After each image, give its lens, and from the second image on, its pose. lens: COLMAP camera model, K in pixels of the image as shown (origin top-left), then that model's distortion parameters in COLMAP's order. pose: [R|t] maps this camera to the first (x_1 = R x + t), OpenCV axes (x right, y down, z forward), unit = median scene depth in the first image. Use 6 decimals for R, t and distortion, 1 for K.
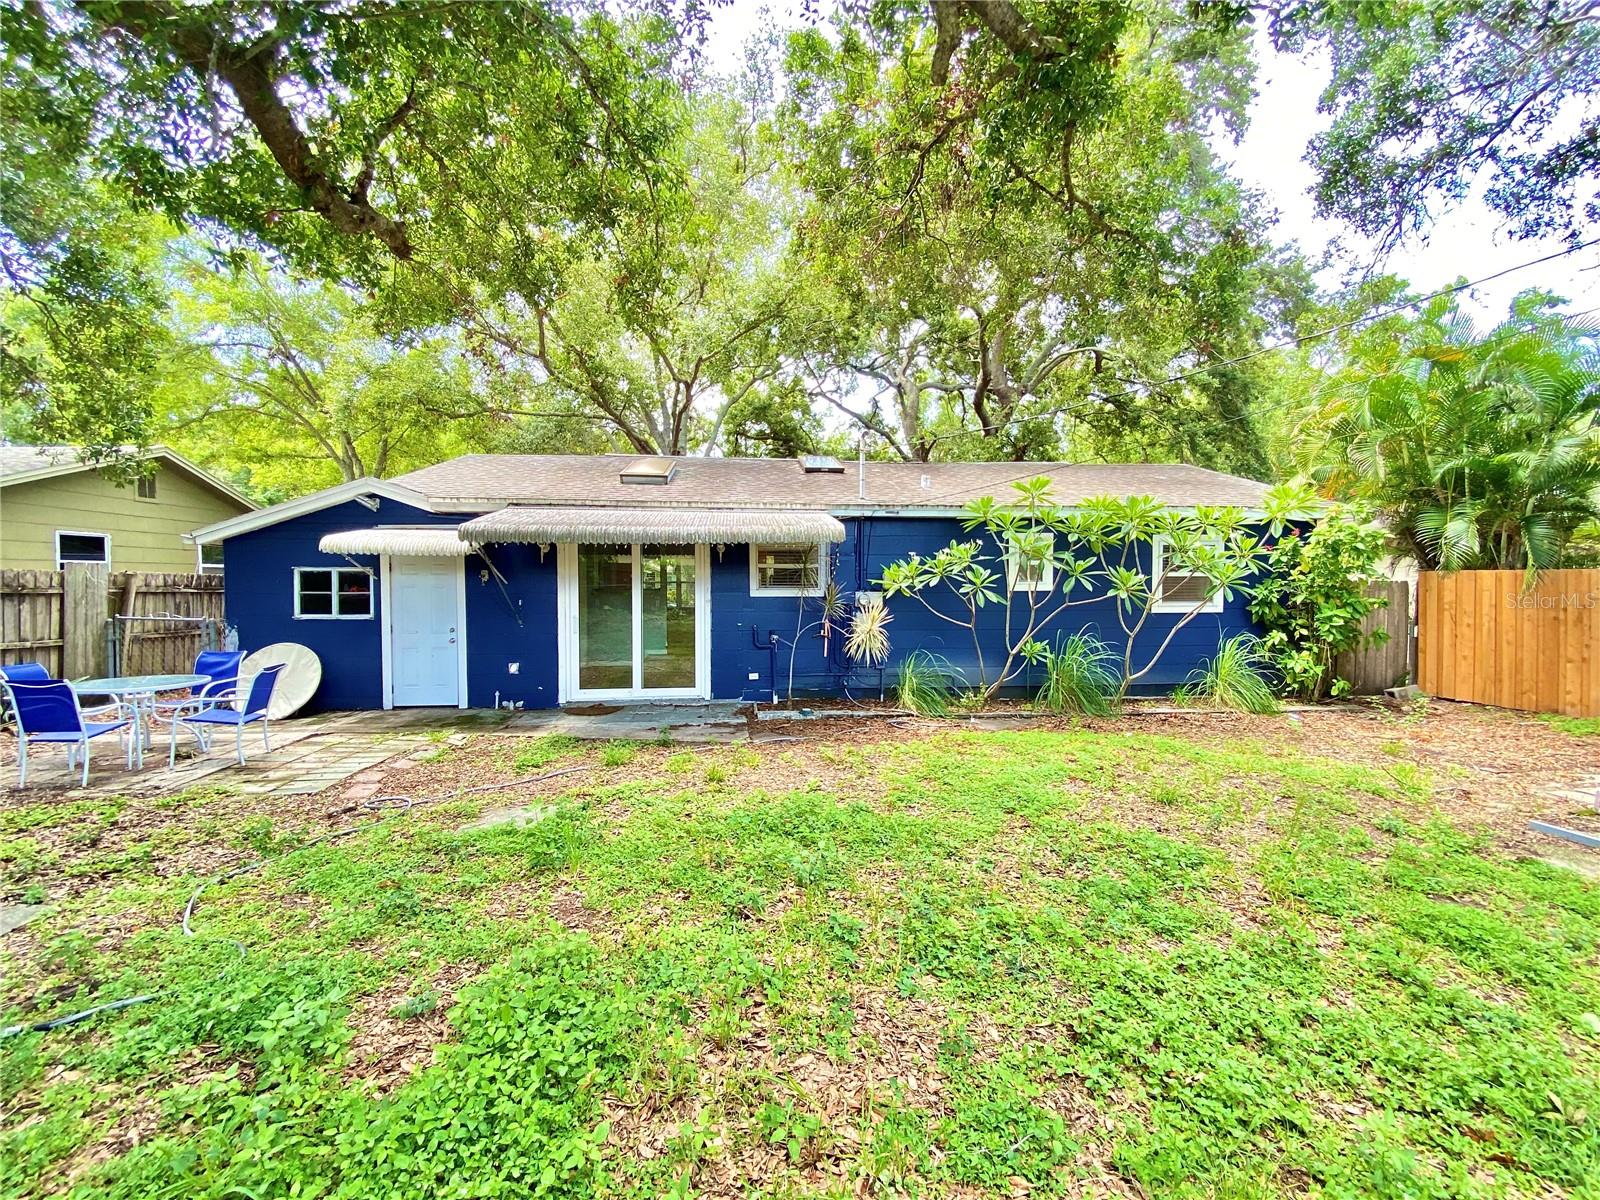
lens RADIAL K [[649.3, 0, 794.1], [0, 649.3, 600.0], [0, 0, 1]] dist [0.002658, -0.011978]
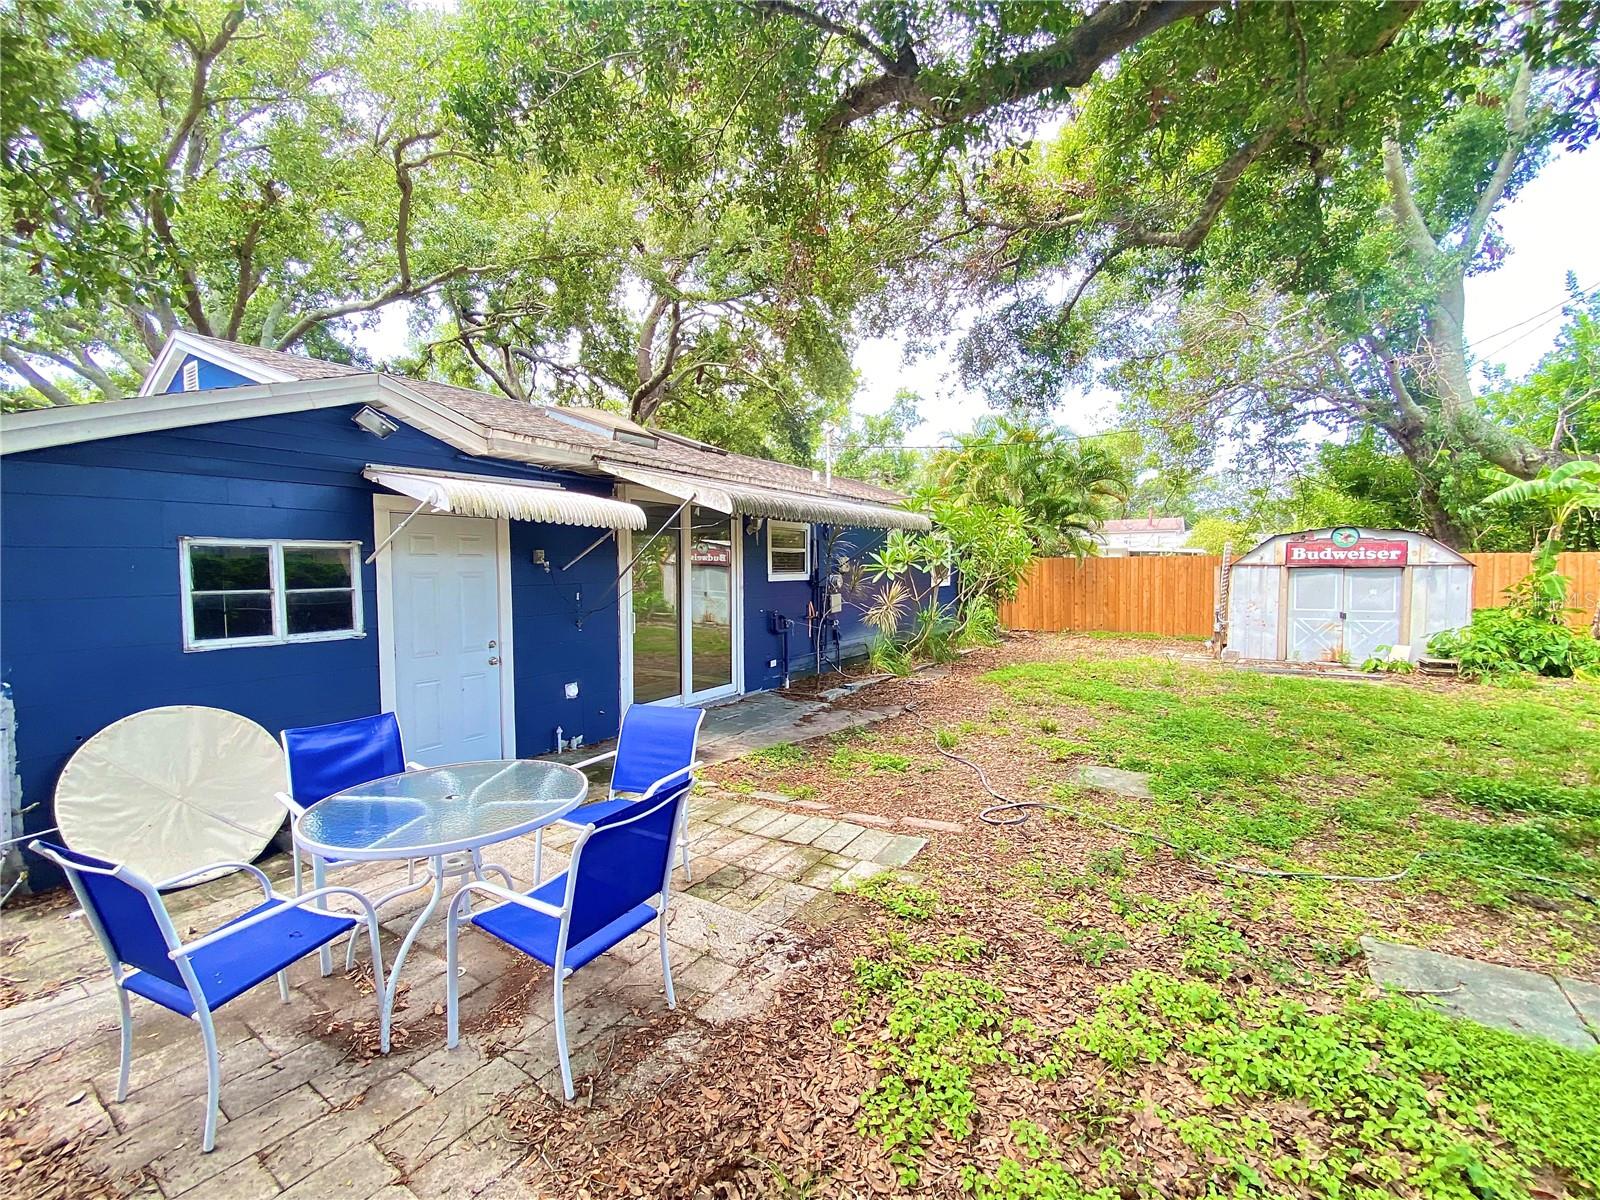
lens RADIAL K [[649.3, 0, 795.3], [0, 649.3, 598.0], [0, 0, 1]] dist [0.002658, -0.011978]
pose [[0.640467, -0.042492, 0.766809, -0.835237], [0.035693, 0.999036, 0.025548, -0.004415], [-0.767155, 0.011007, 0.641367, 0.379211]]
